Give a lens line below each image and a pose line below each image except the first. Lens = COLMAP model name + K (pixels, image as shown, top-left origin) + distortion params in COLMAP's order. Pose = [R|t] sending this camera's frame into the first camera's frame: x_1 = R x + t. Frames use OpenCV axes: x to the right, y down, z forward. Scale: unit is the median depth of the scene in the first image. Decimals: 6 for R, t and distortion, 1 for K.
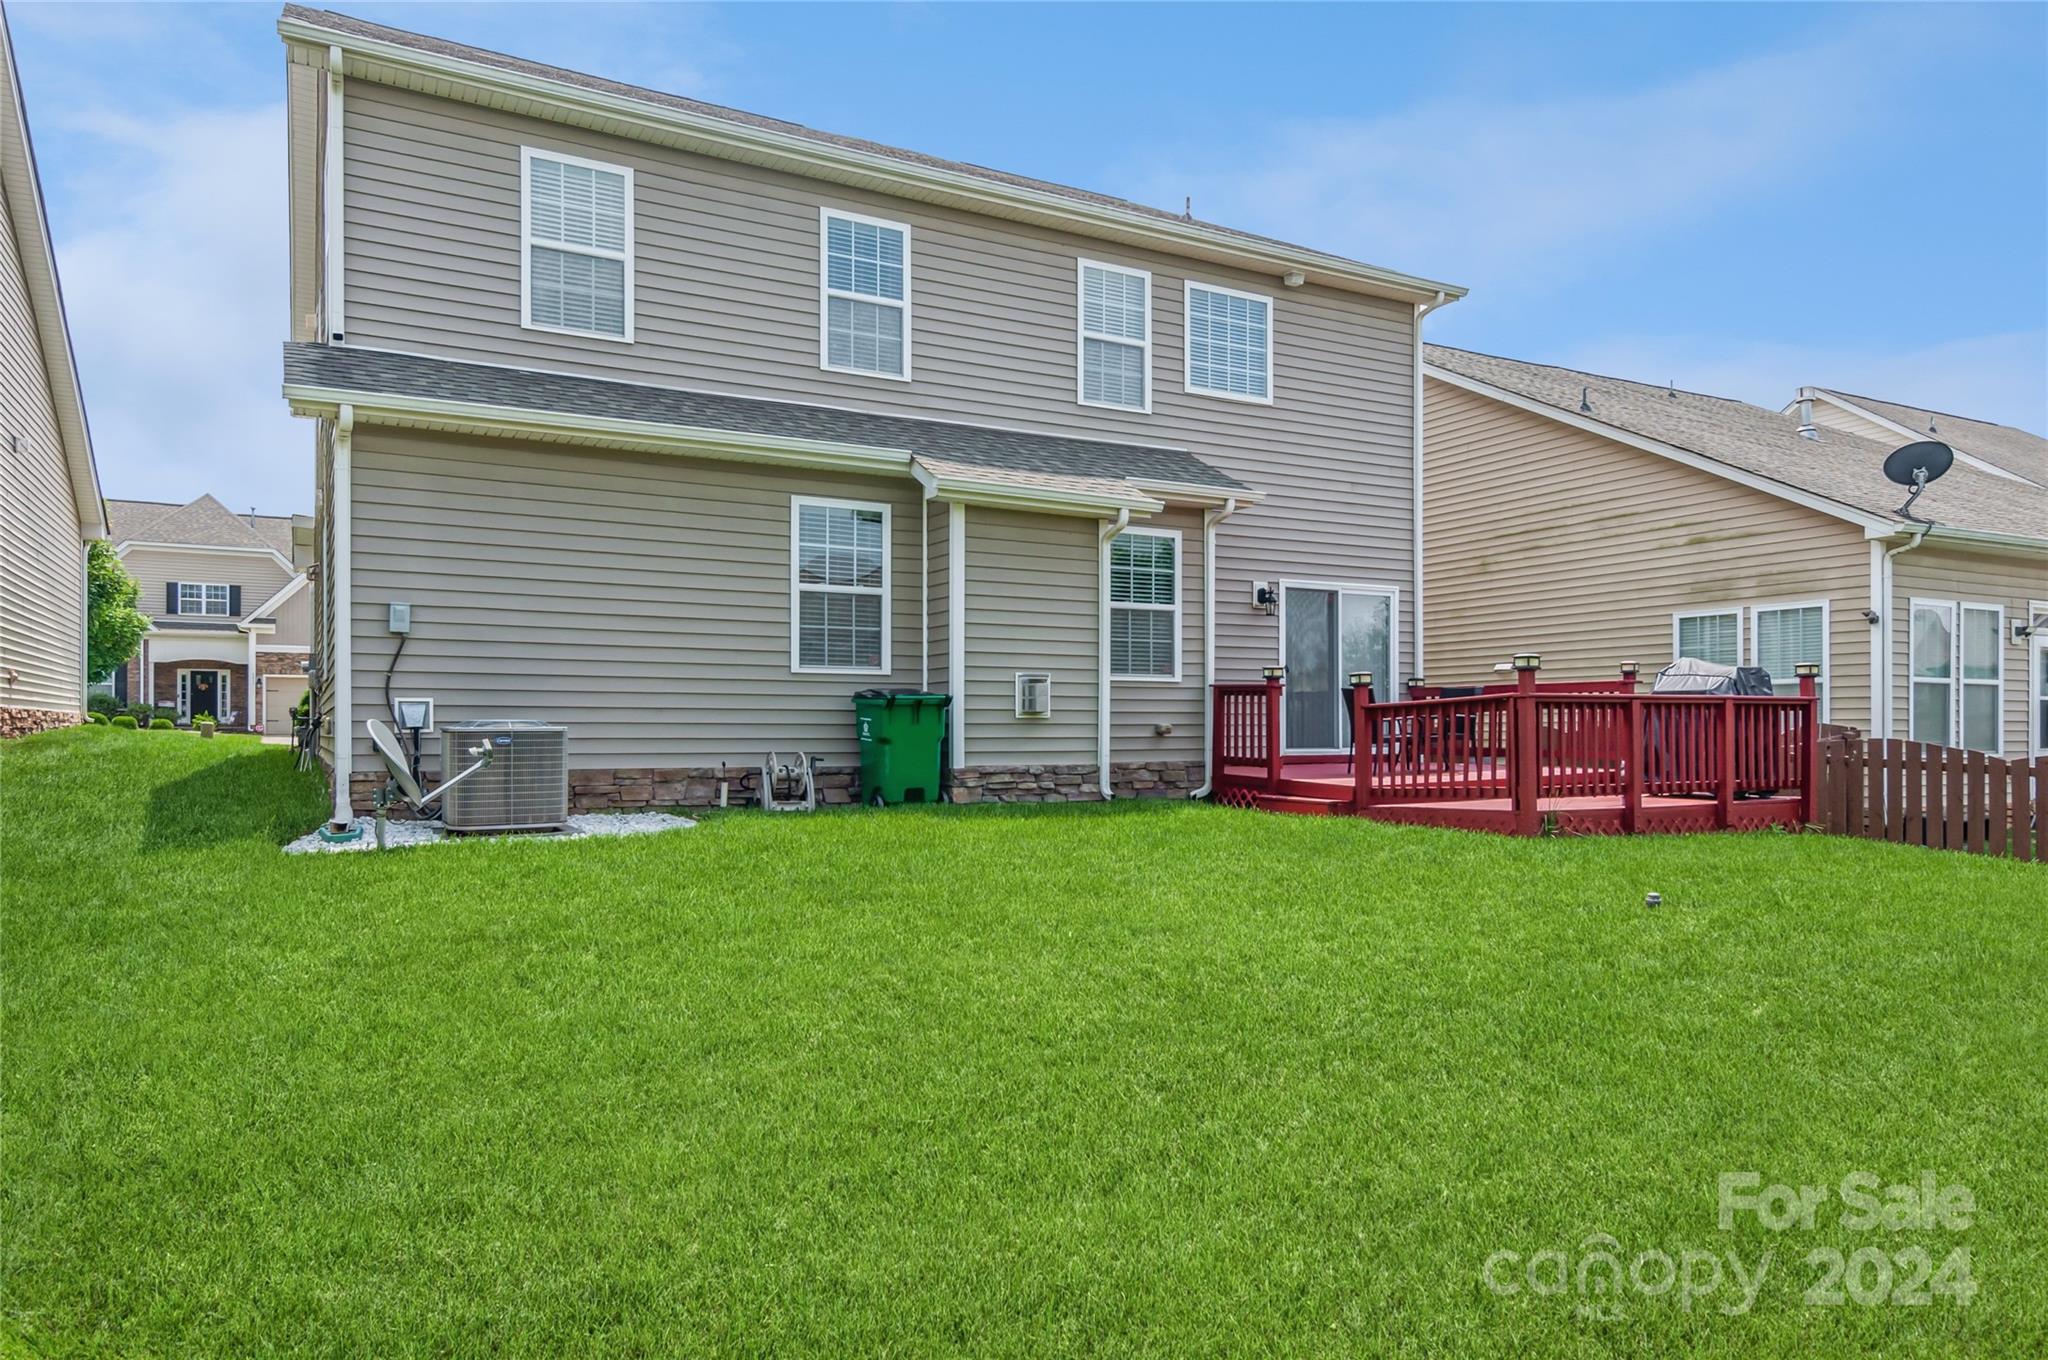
lens RADIAL K [[1288.8, 0, 1023.8], [0, 1288.8, 733.0], [0, 0, 1]] dist [-0.007425, -0.000979]
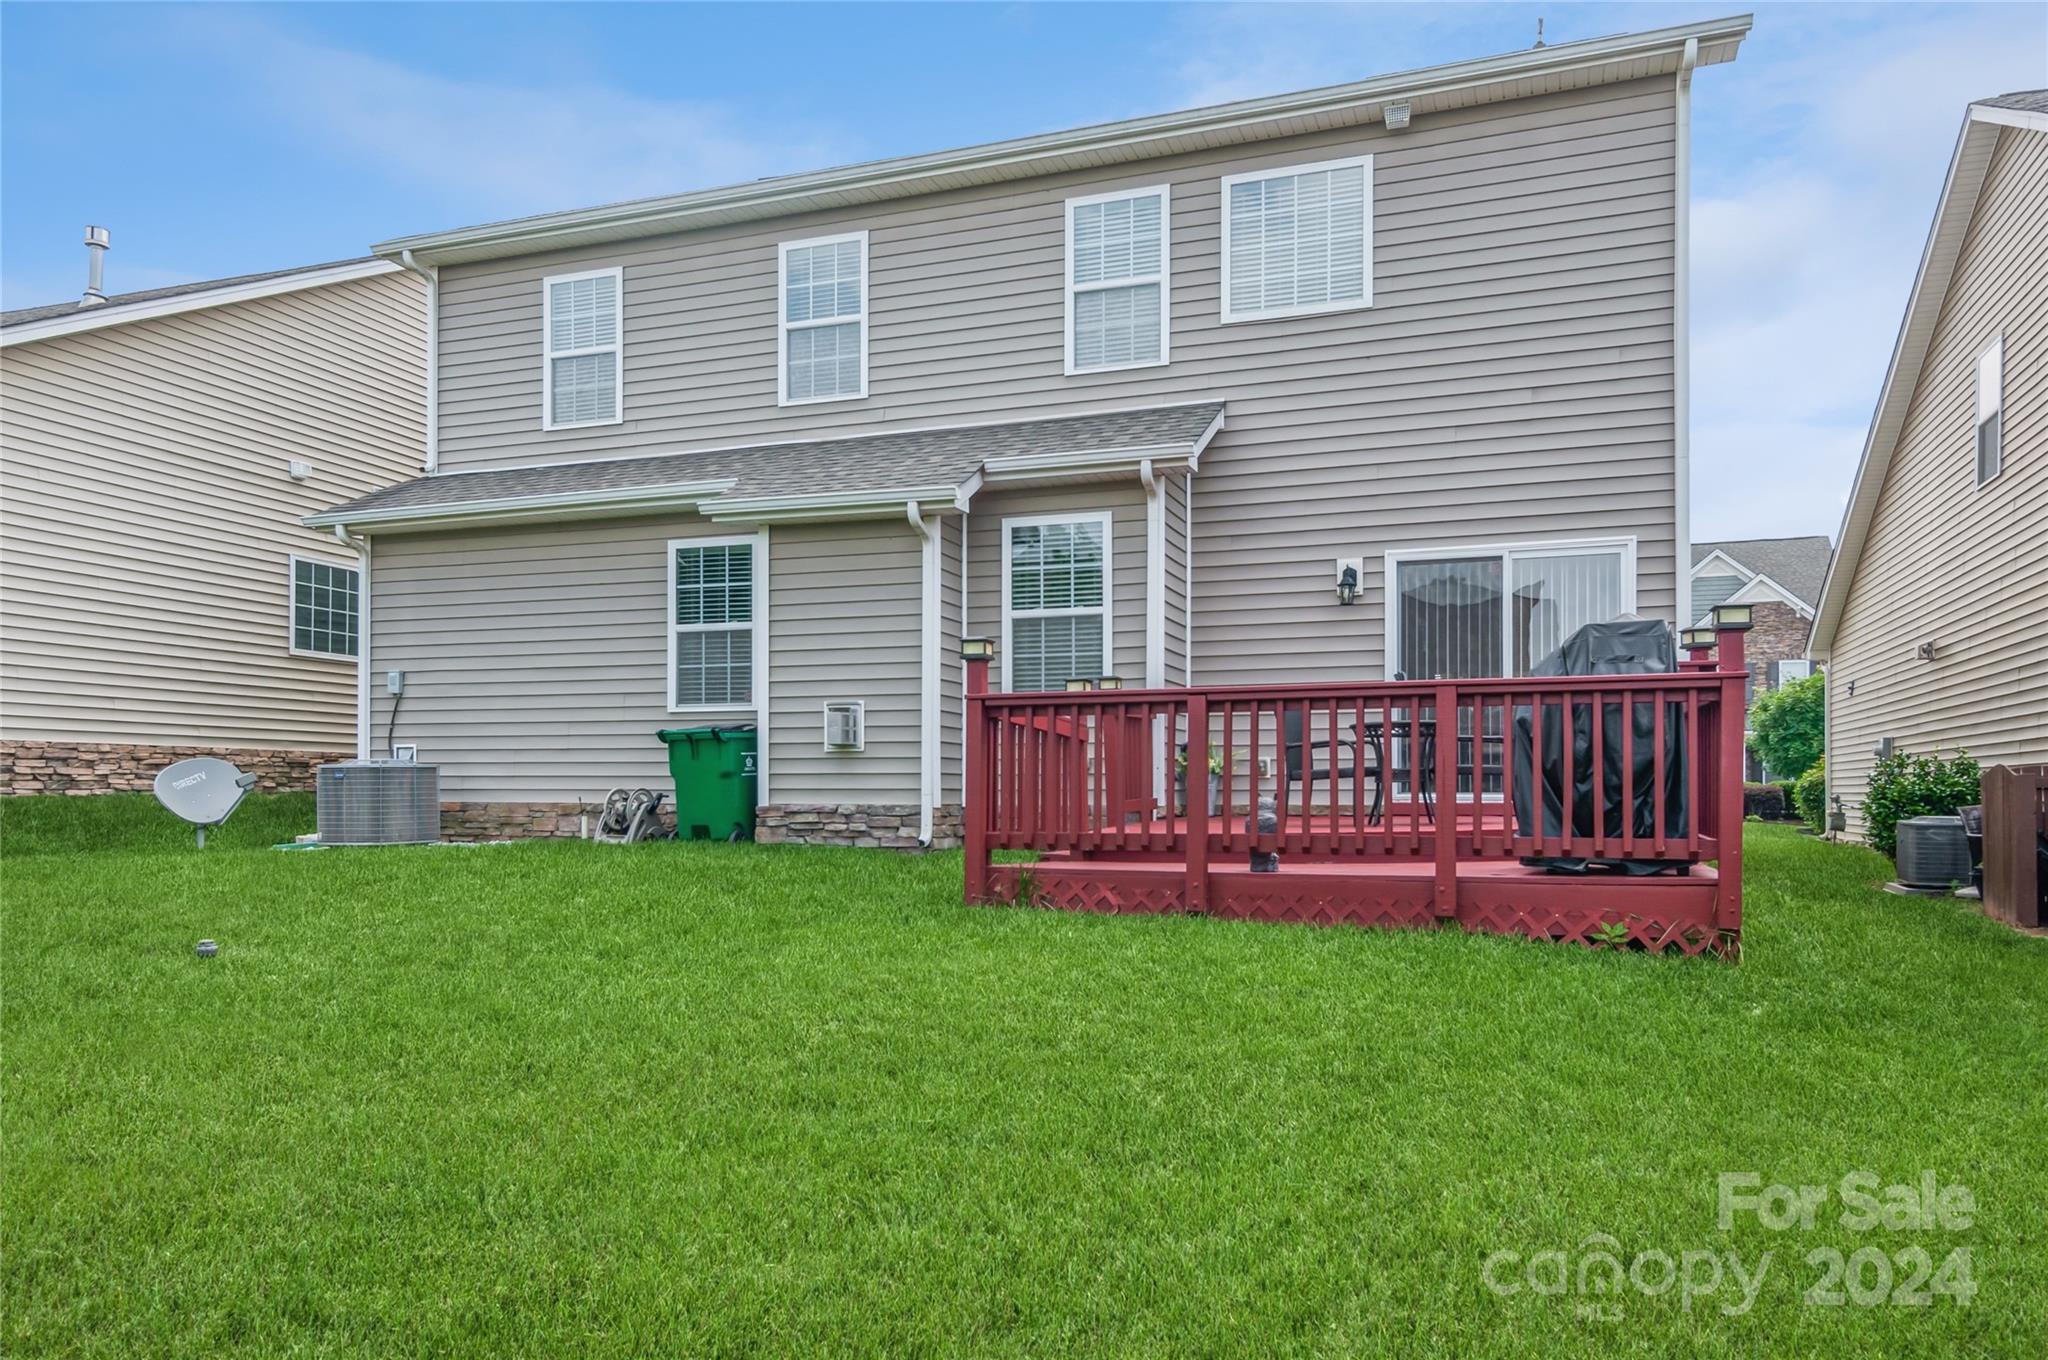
lens RADIAL K [[1445.1, 0, 1007.9], [0, 1445.1, 759.8], [0, 0, 1]] dist [0.004732, 0.005832]
pose [[0.658999, -0.013091, -0.752030, 0.744584], [0.000724, 0.999859, -0.016770, 0.009361], [0.752143, 0.010507, 0.658916, 0.371869]]
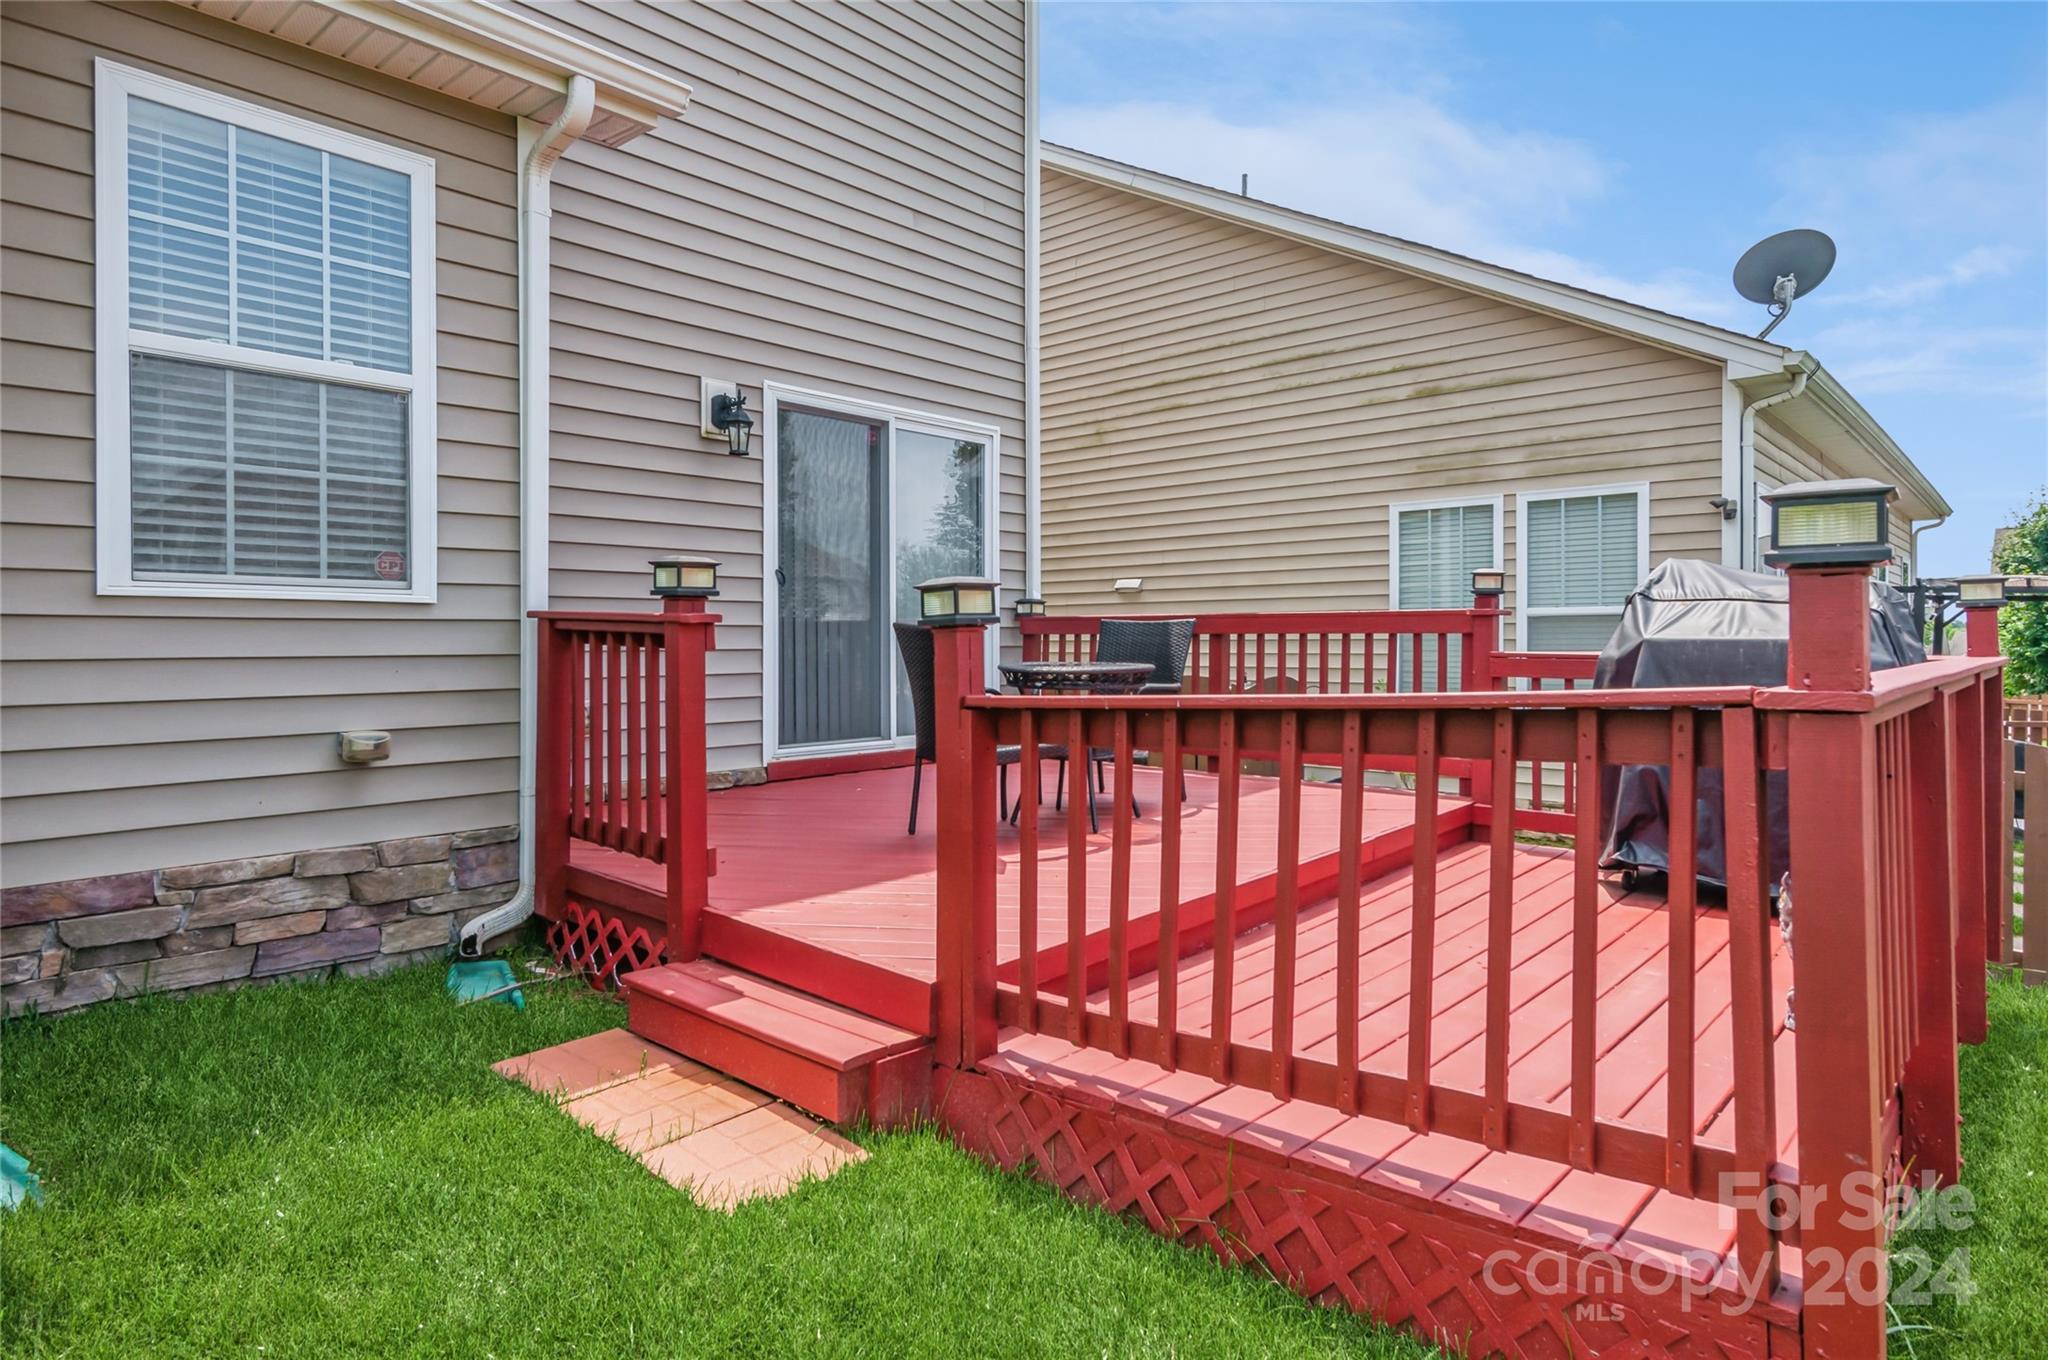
lens RADIAL K [[1164.7, 0, 985.7], [0, 1164.7, 636.6], [0, 0, 1]] dist [0.022939, 0.000395]
pose [[0.949989, 0.001447, 0.312279, 0.164119], [0.000759, 0.999976, -0.006943, -0.028568], [-0.312282, 0.006833, 0.949965, 0.661481]]
